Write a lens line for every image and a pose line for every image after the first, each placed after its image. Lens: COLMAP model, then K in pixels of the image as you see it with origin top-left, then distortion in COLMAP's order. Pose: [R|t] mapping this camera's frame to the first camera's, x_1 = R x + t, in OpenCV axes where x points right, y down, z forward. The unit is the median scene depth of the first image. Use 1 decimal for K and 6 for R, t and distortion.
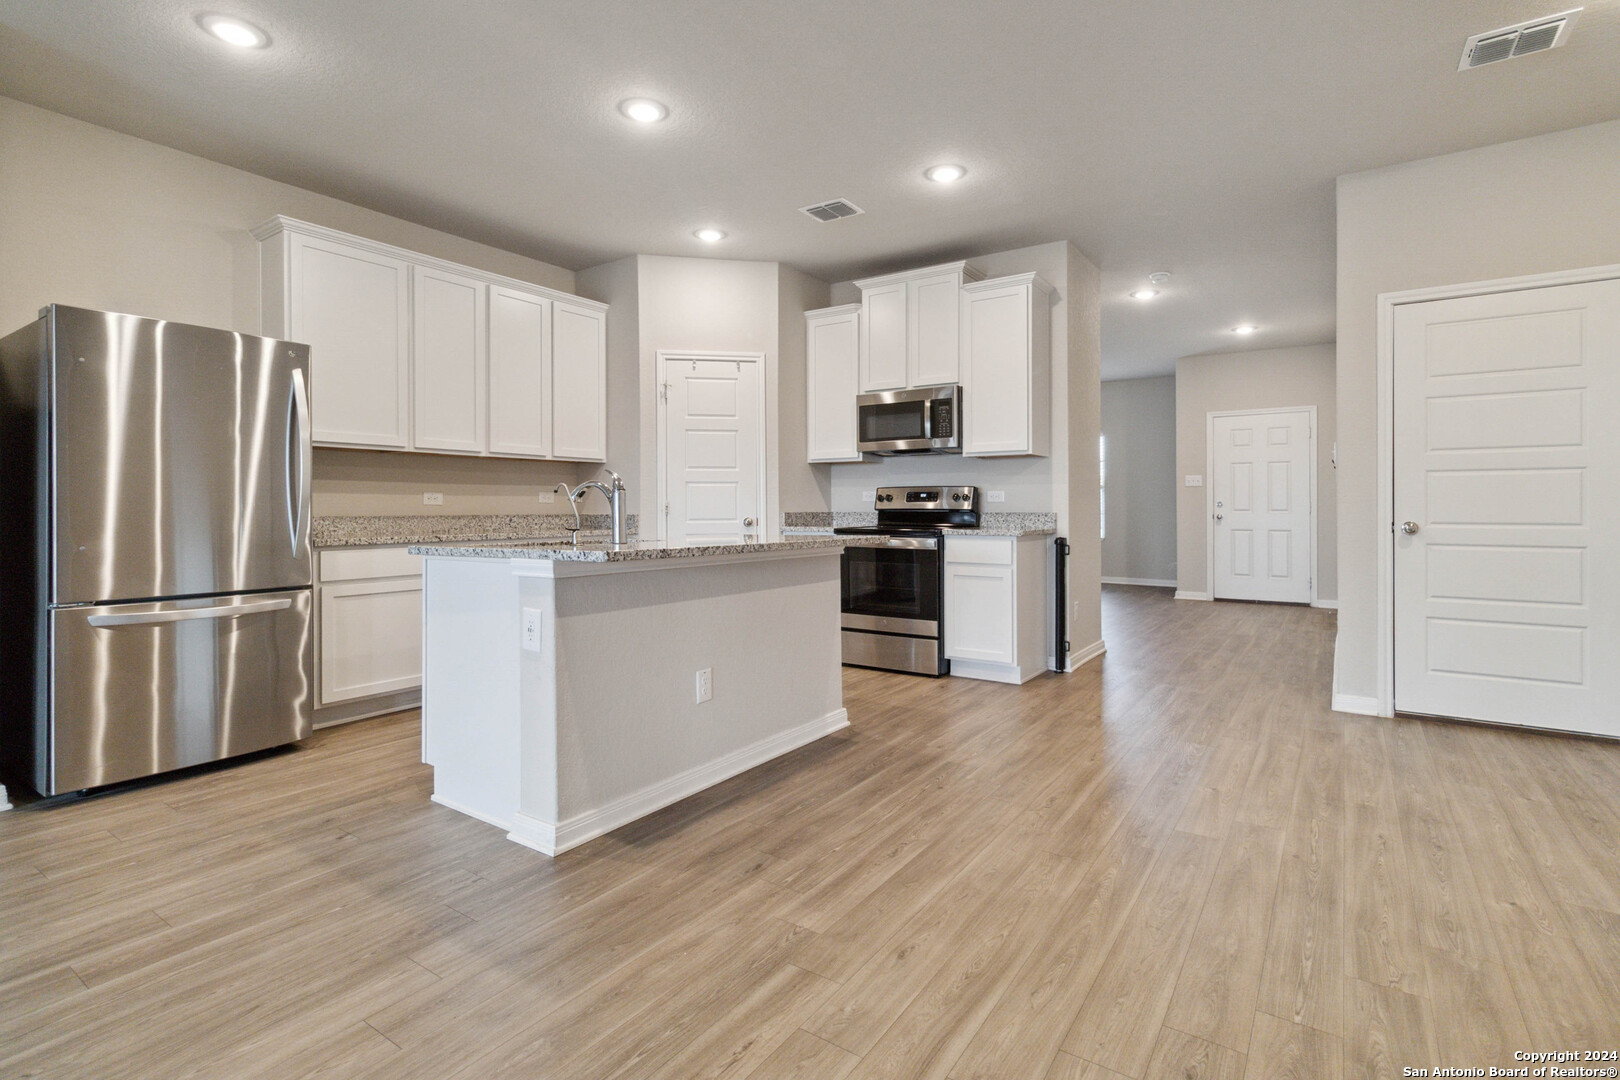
lens RADIAL K [[768.5, 0, 819.8], [0, 768.5, 509.5], [0, 0, 1]] dist [-0.000580, 0.002078]
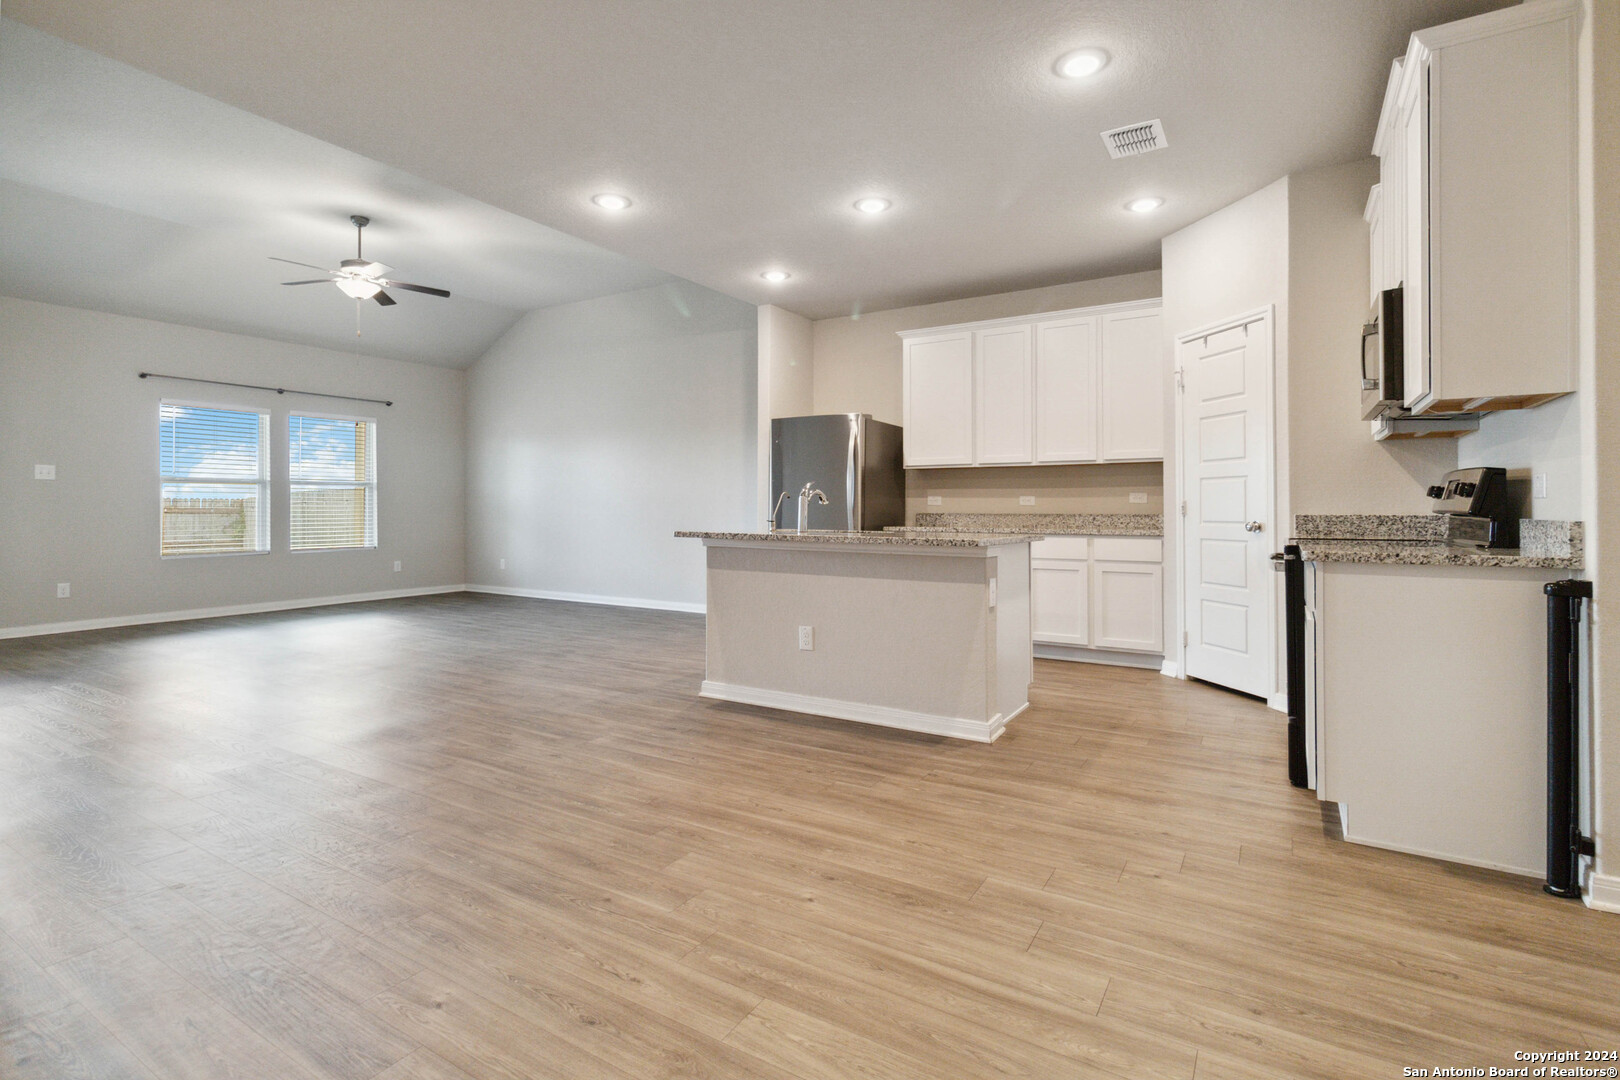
lens RADIAL K [[768.5, 0, 821.4], [0, 768.5, 502.8], [0, 0, 1]] dist [-0.000580, 0.002078]
pose [[0.052298, -0.004713, -0.998620, 0.723596], [-0.002575, 0.999985, -0.004854, -0.002860], [0.998628, 0.002825, 0.052285, 0.568730]]
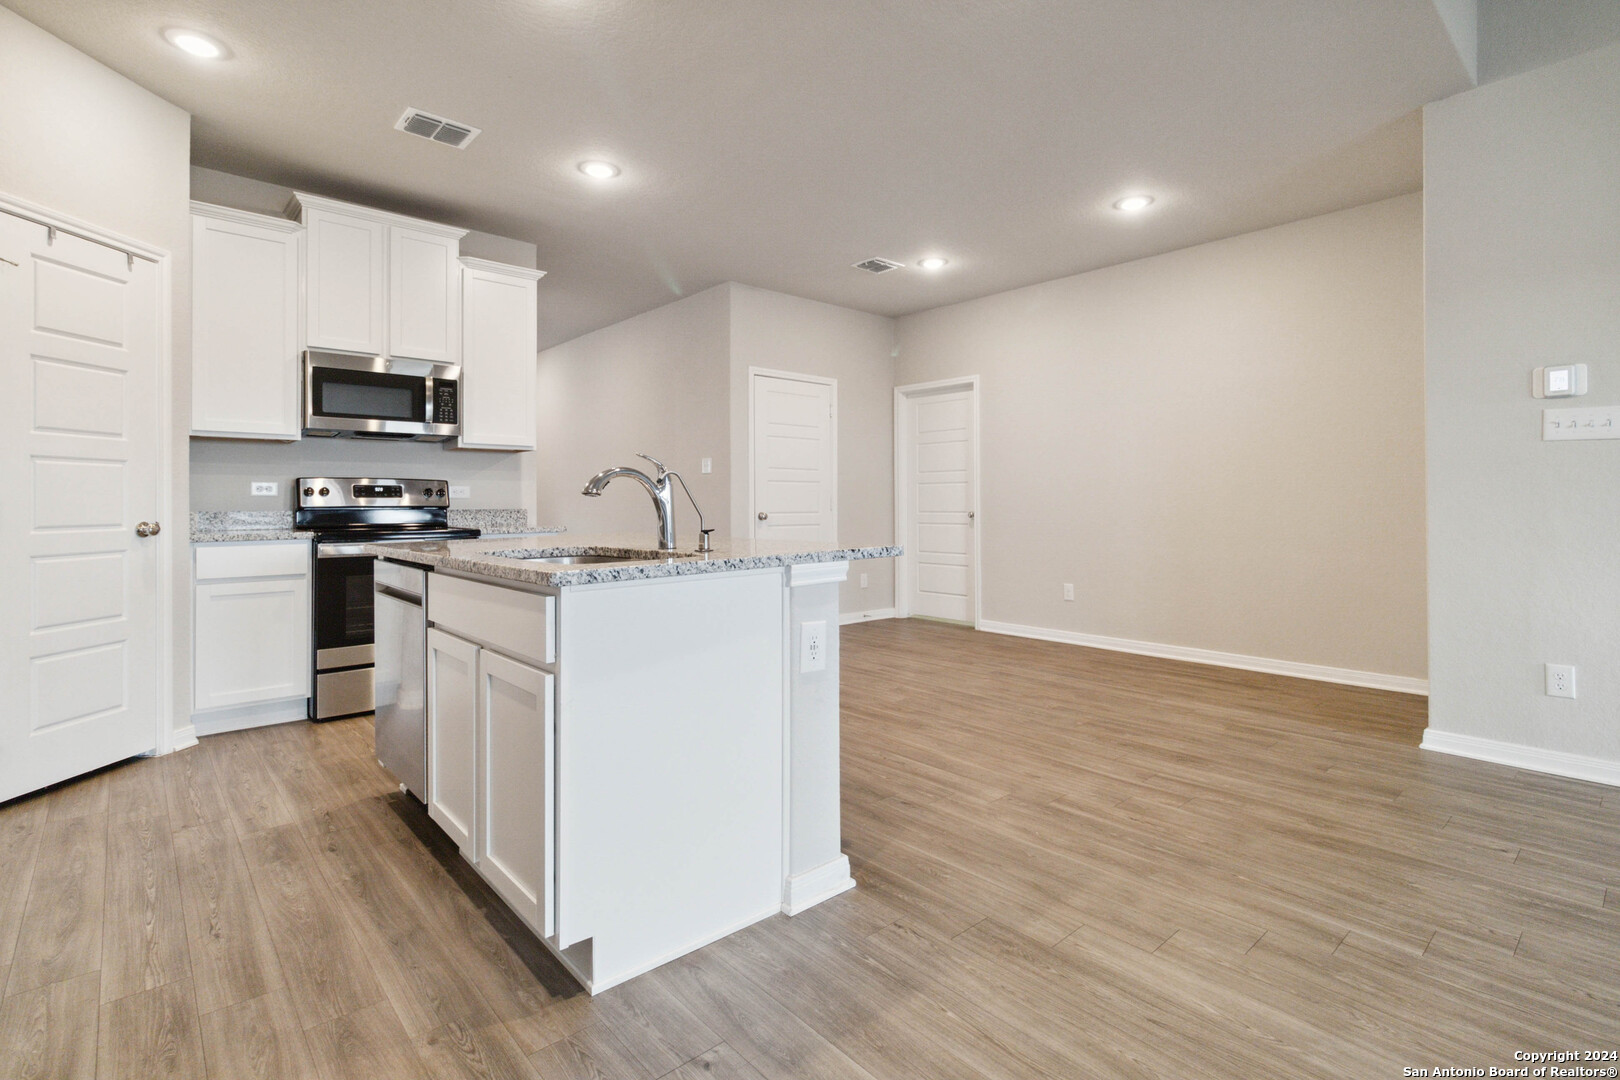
lens RADIAL K [[768.5, 0, 816.7], [0, 768.5, 498.9], [0, 0, 1]] dist [-0.000580, 0.002078]
pose [[0.244716, 0.005734, 0.969578, -0.590329], [0.005319, 0.999960, -0.007256, -0.000106], [-0.969580, 0.006932, 0.244675, 0.388656]]
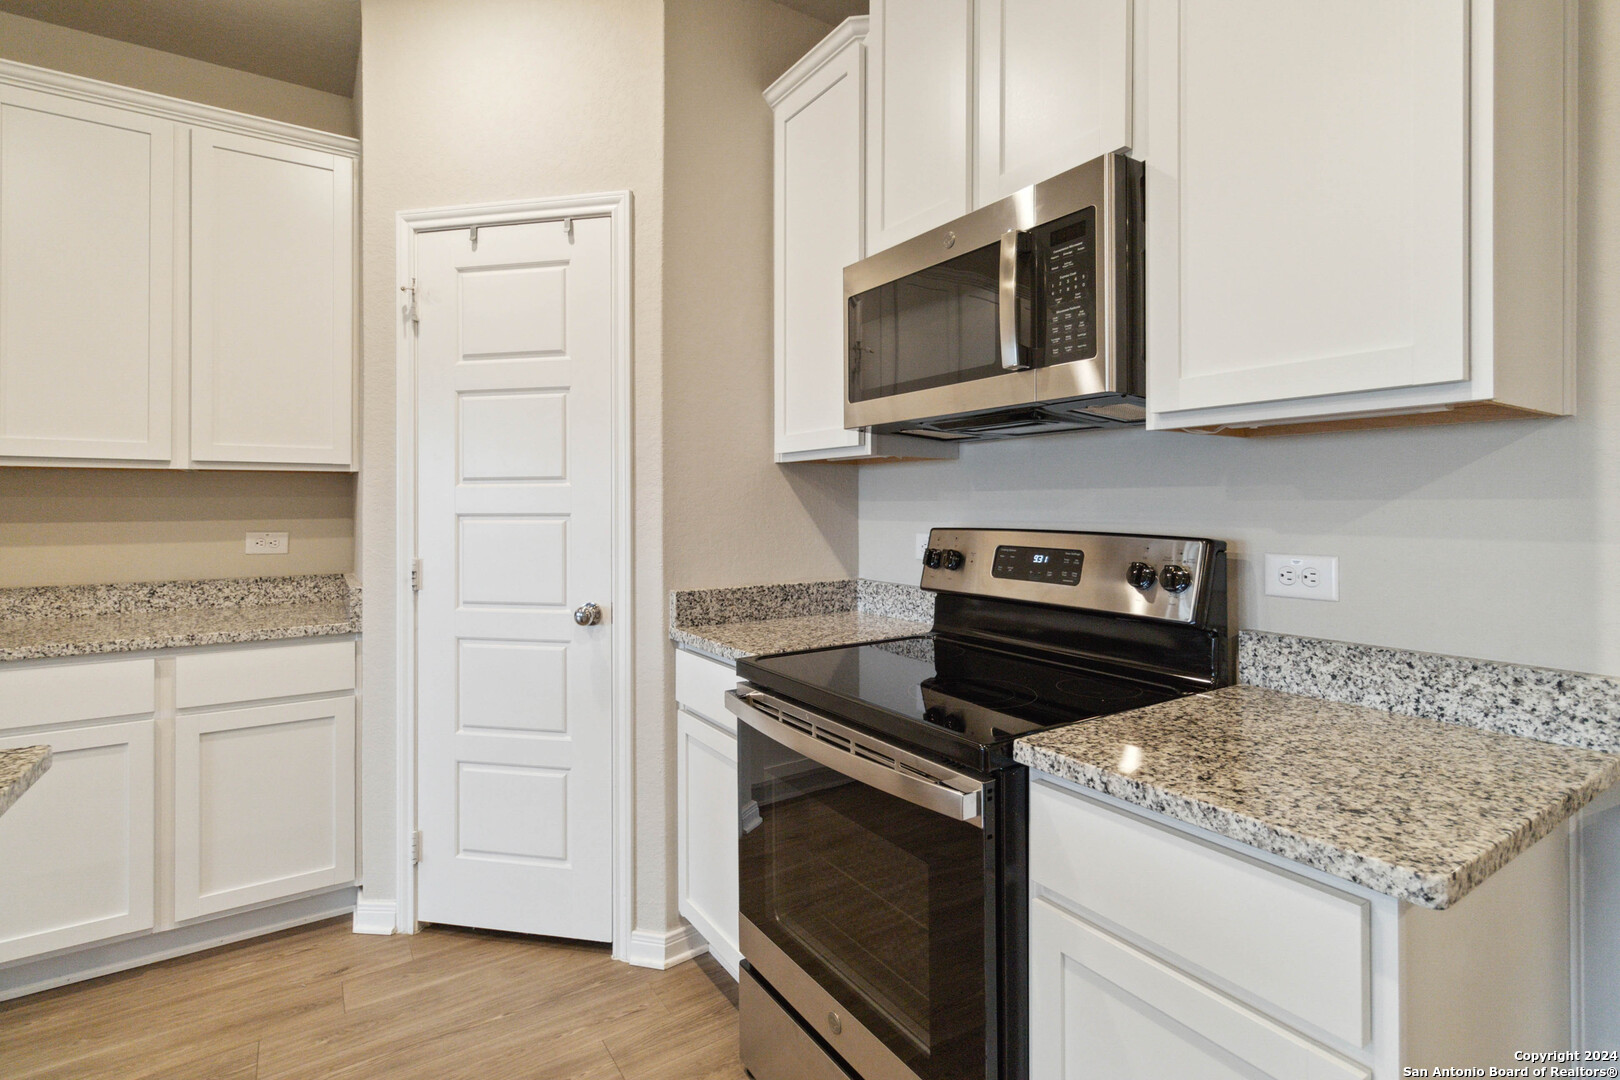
lens RADIAL K [[768.5, 0, 823.8], [0, 768.5, 499.0], [0, 0, 1]] dist [-0.000580, 0.002078]
pose [[0.926613, -0.001779, -0.376012, 0.187335], [-0.002095, 0.999949, -0.009892, -0.043790], [0.376011, 0.009954, 0.926562, 0.736046]]
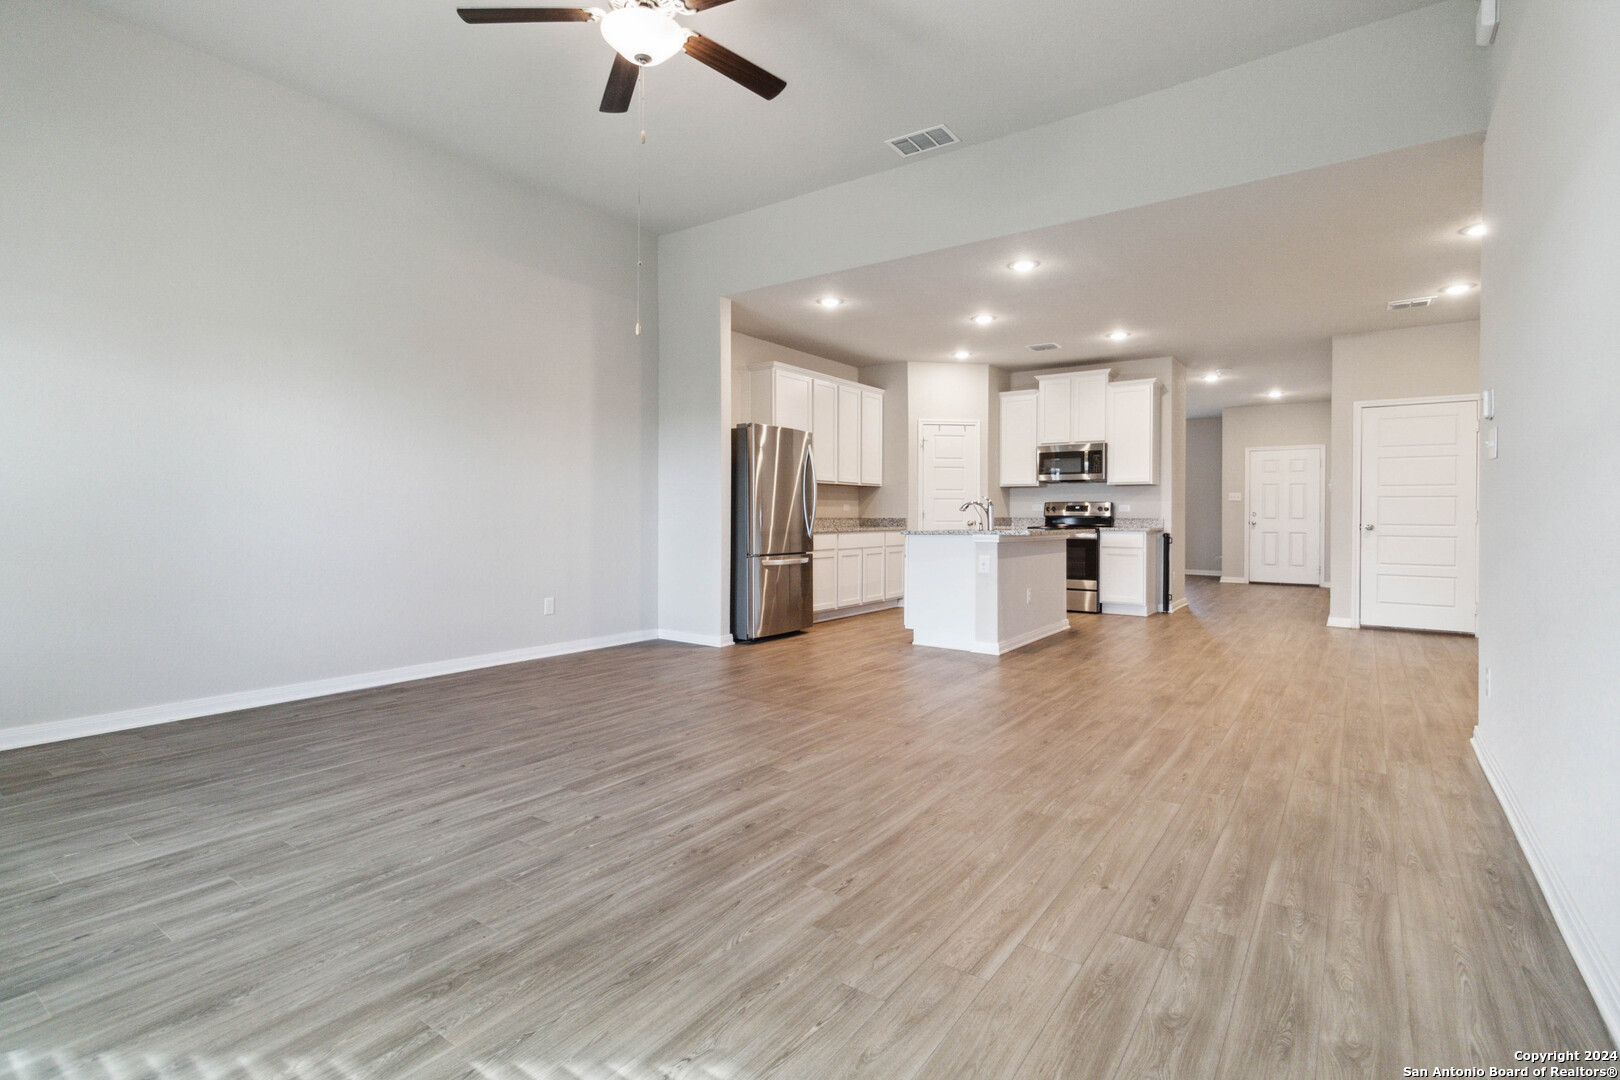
lens RADIAL K [[768.5, 0, 812.7], [0, 768.5, 523.4], [0, 0, 1]] dist [-0.000580, 0.002078]
pose [[0.999725, 0.006034, -0.022645, -0.428026], [-0.005844, 0.999947, 0.008426, 0.005573], [0.022694, -0.008291, 0.999708, -0.708287]]
